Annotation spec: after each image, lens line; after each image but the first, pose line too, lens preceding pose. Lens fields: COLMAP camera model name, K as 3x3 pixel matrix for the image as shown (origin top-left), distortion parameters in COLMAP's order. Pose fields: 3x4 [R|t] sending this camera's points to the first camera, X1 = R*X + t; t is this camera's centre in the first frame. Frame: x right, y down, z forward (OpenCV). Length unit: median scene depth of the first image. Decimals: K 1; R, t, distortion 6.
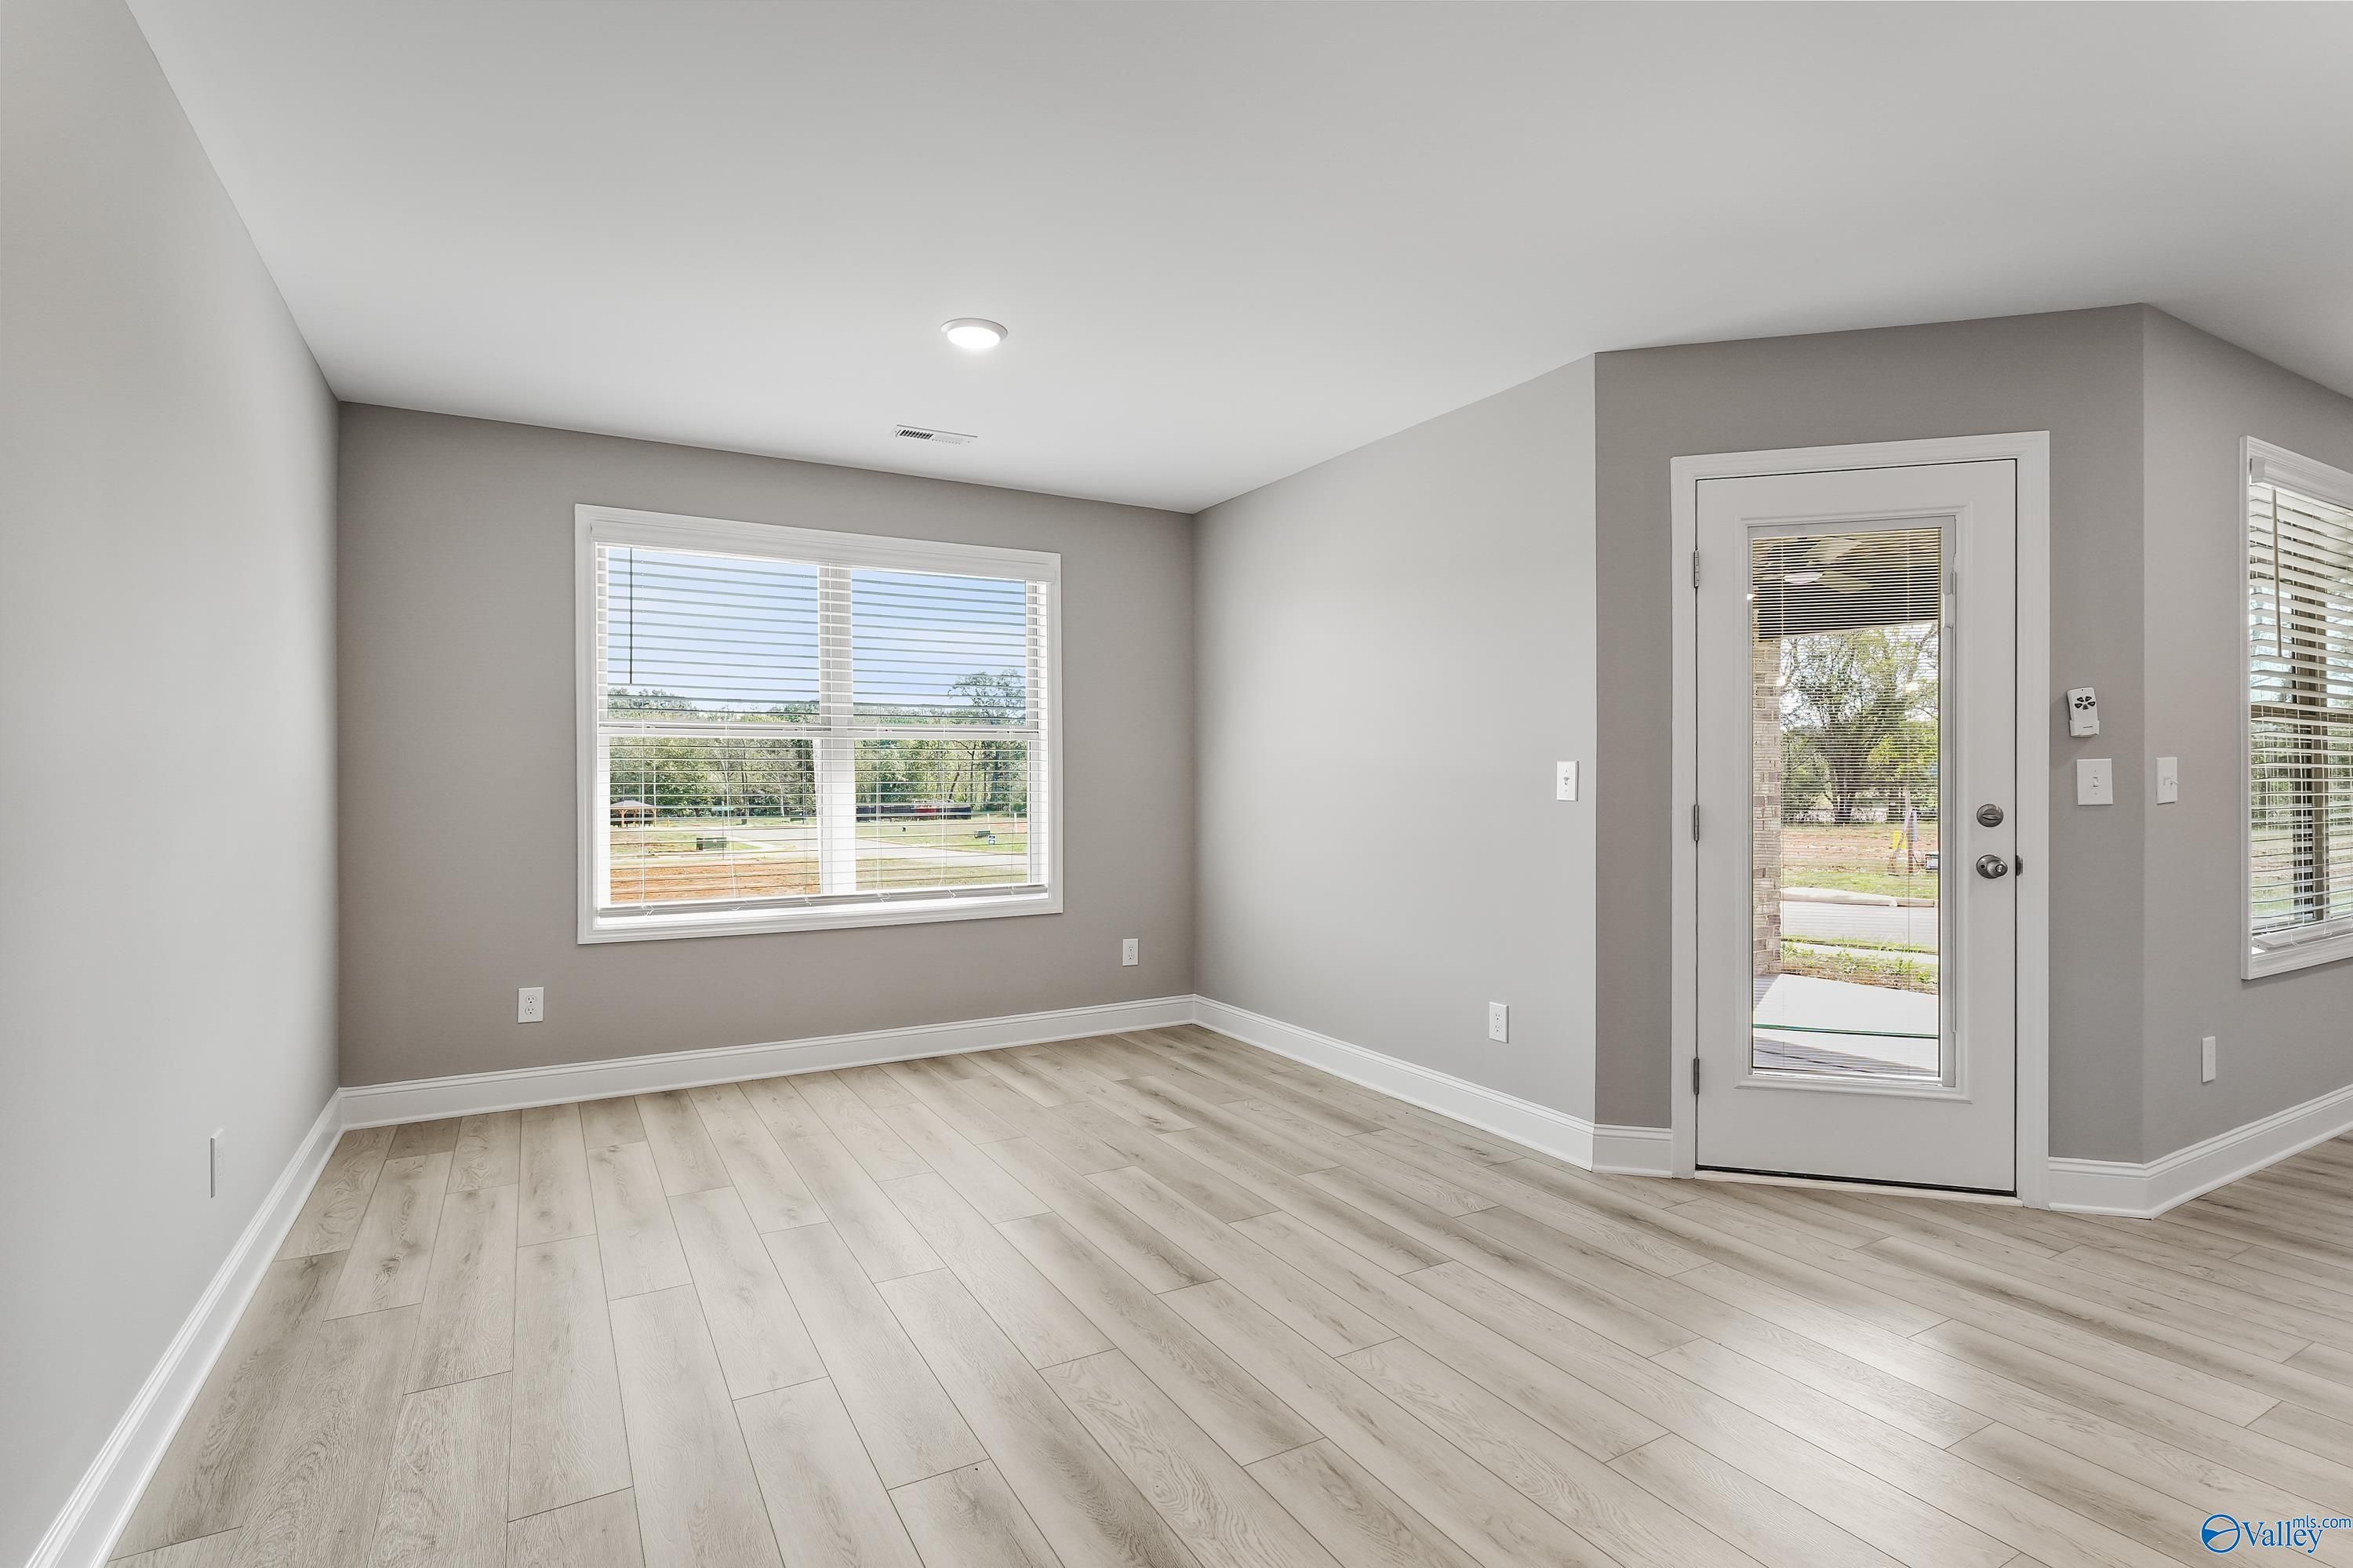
lens RADIAL K [[1139.3, 0, 1187.3], [0, 1139.3, 777.8], [0, 0, 1]] dist [-0.003049, -0.000191]
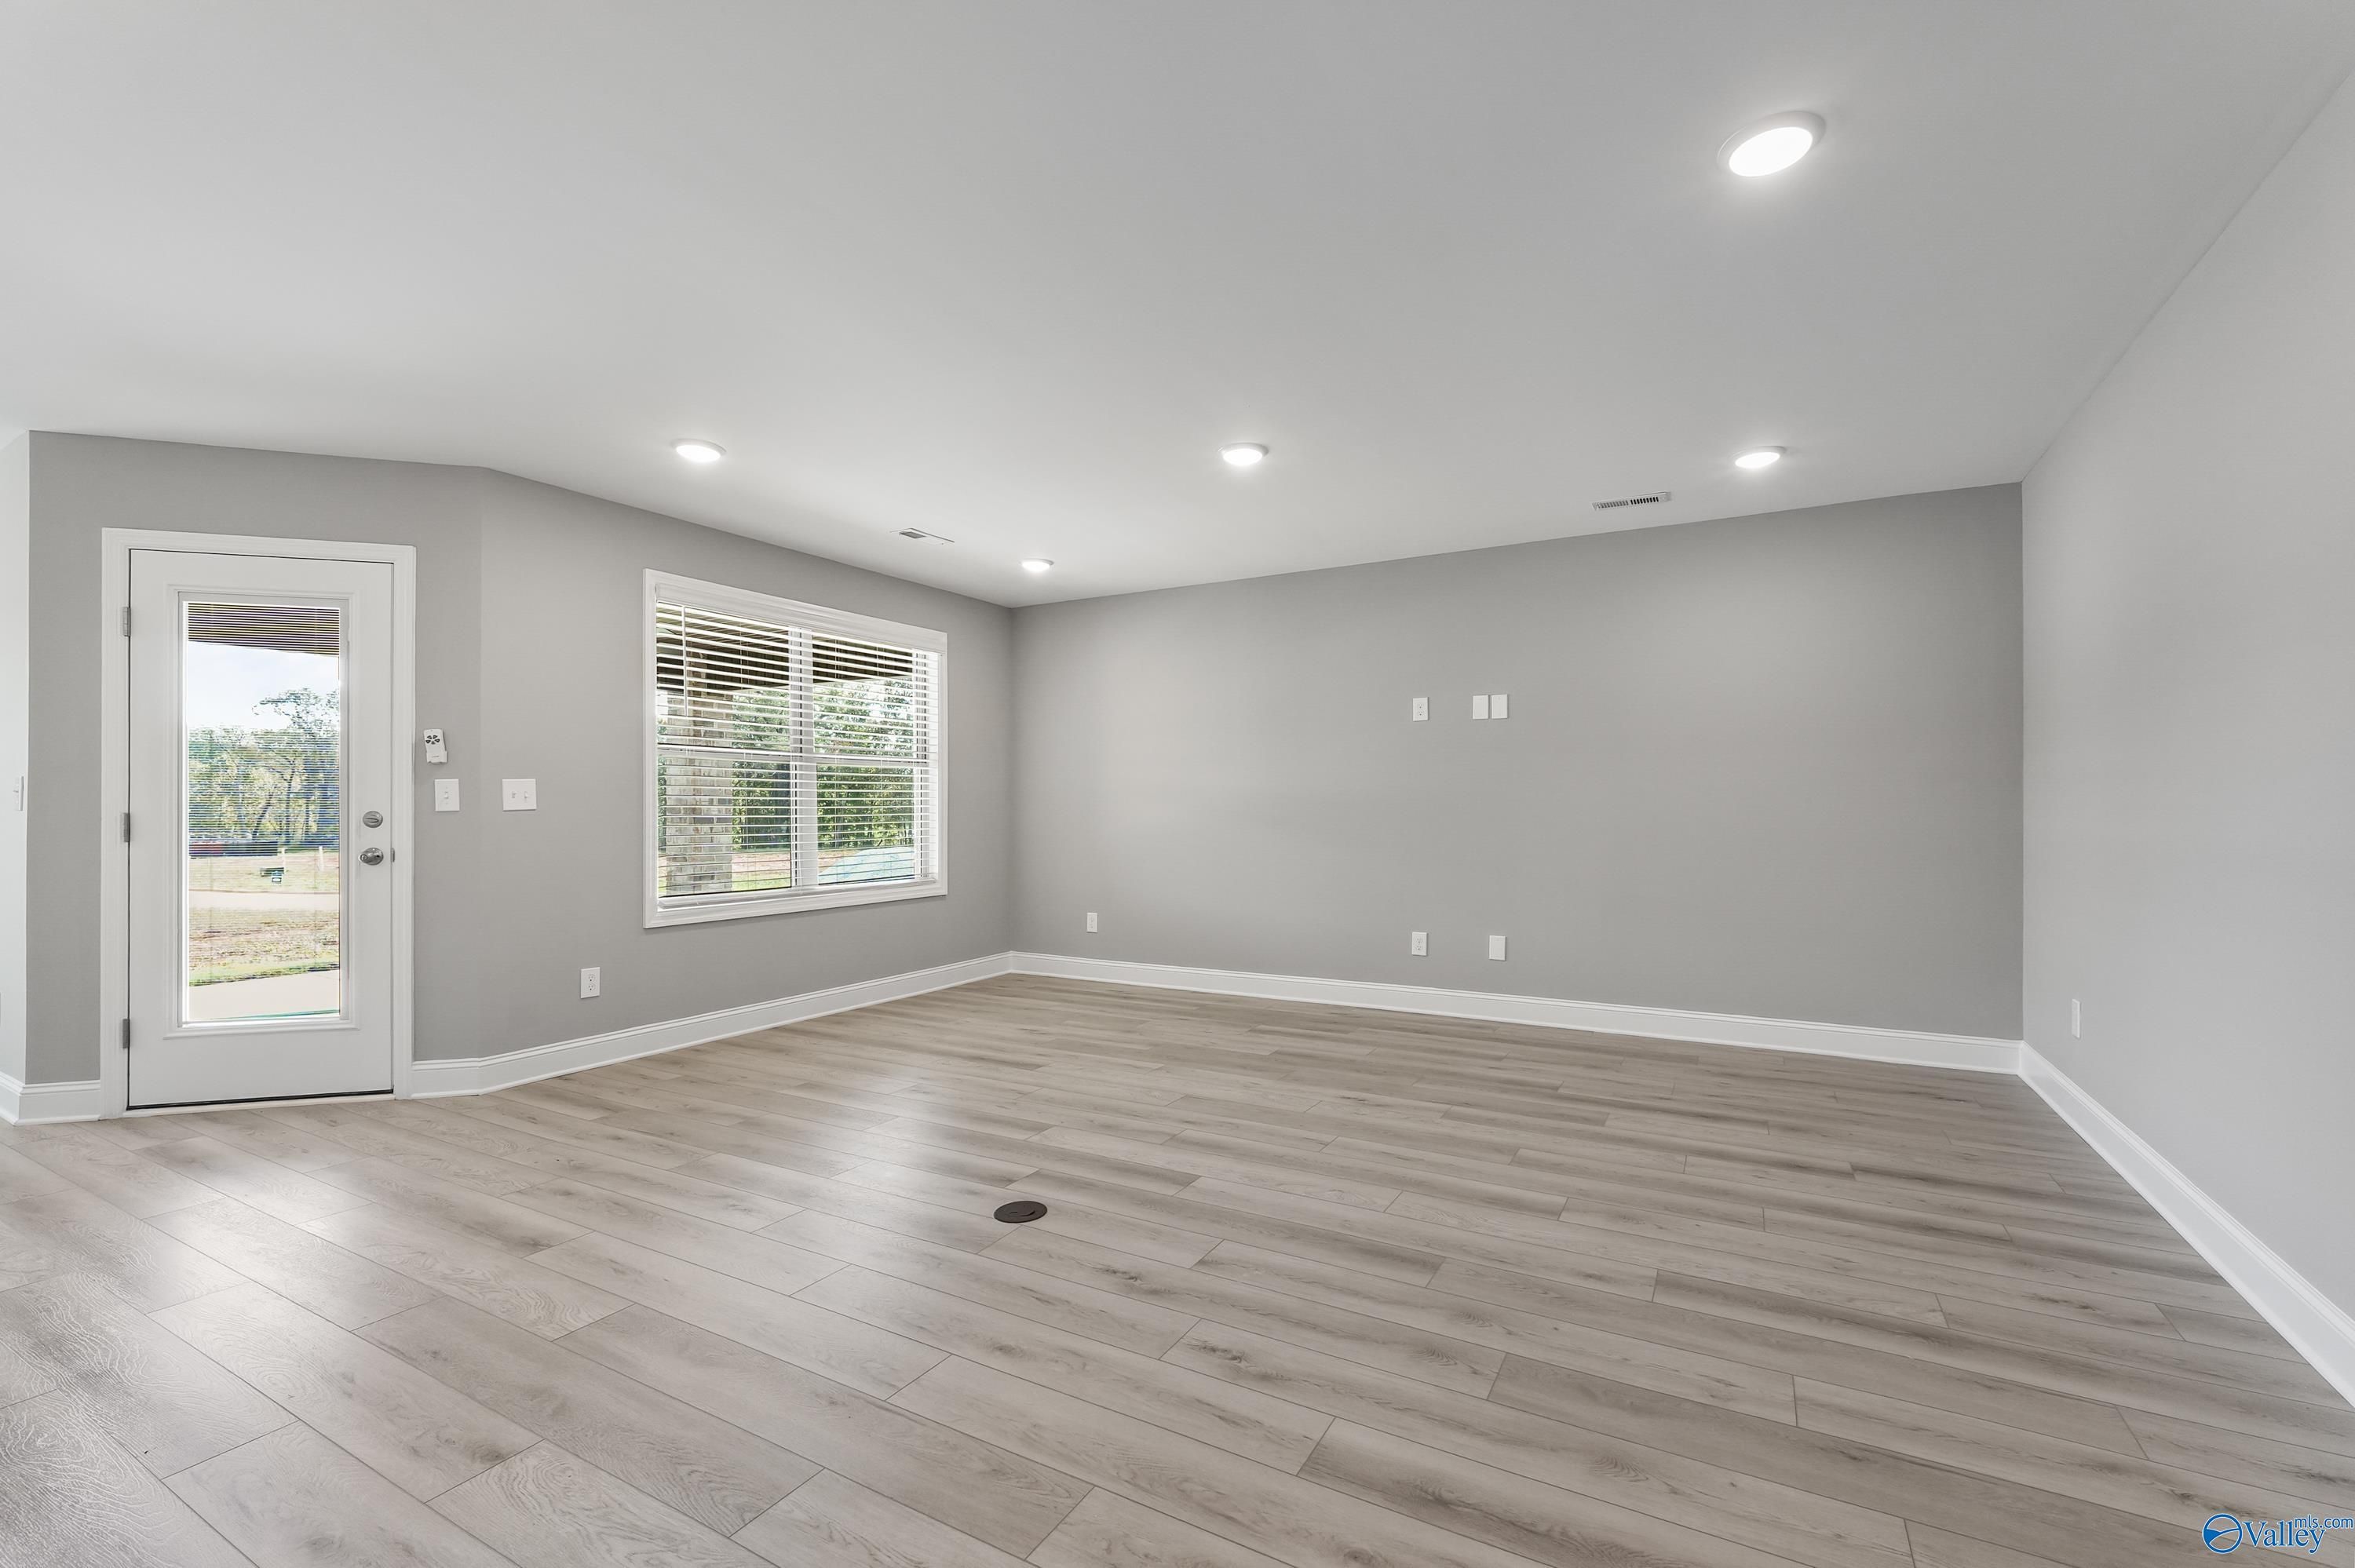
lens RADIAL K [[992.3, 0, 1181.5], [0, 992.3, 802.4], [0, 0, 1]] dist [-0.001815, -0.000992]
pose [[0.855717, 0.006036, 0.517408, 0.910770], [-0.001997, 0.999963, -0.008363, 0.020340], [-0.517440, 0.006123, 0.855698, -0.527044]]
